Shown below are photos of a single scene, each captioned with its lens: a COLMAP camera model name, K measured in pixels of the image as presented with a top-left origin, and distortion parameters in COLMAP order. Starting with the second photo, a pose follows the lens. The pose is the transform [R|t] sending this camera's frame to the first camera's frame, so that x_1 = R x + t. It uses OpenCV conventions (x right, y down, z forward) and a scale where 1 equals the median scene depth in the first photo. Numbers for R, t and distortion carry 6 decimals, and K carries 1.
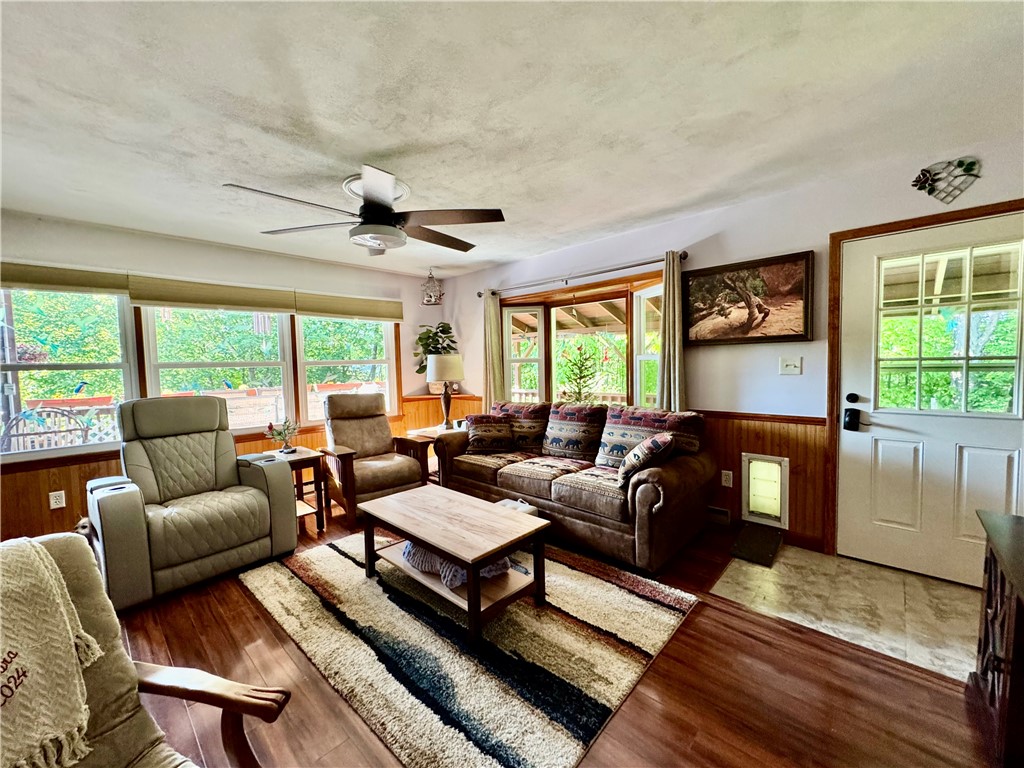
lens RADIAL K [[409.8, 0, 505.6], [0, 409.8, 386.1], [0, 0, 1]] dist [-0.002566, -0.000403]
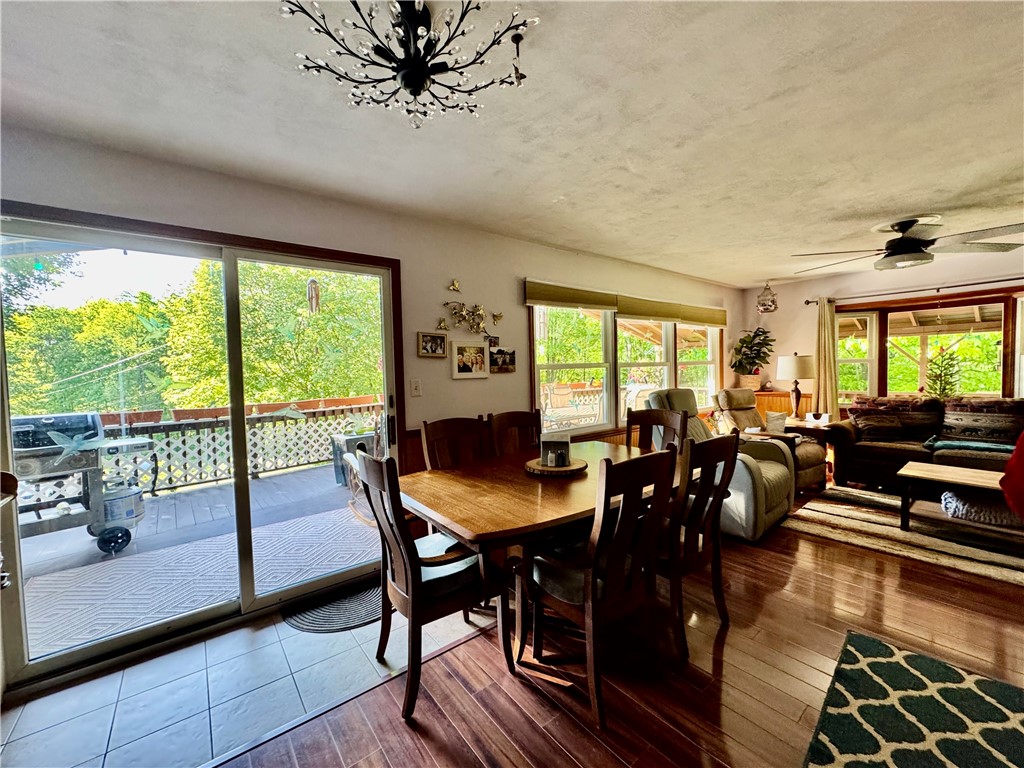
lens RADIAL K [[409.8, 0, 518.1], [0, 409.8, 383.8], [0, 0, 1]] dist [-0.002566, -0.000403]
pose [[0.990925, 0.002879, -0.134384, -0.902121], [-0.004618, 0.999910, -0.012627, 0.022506], [0.134335, 0.013133, 0.990849, -0.278951]]
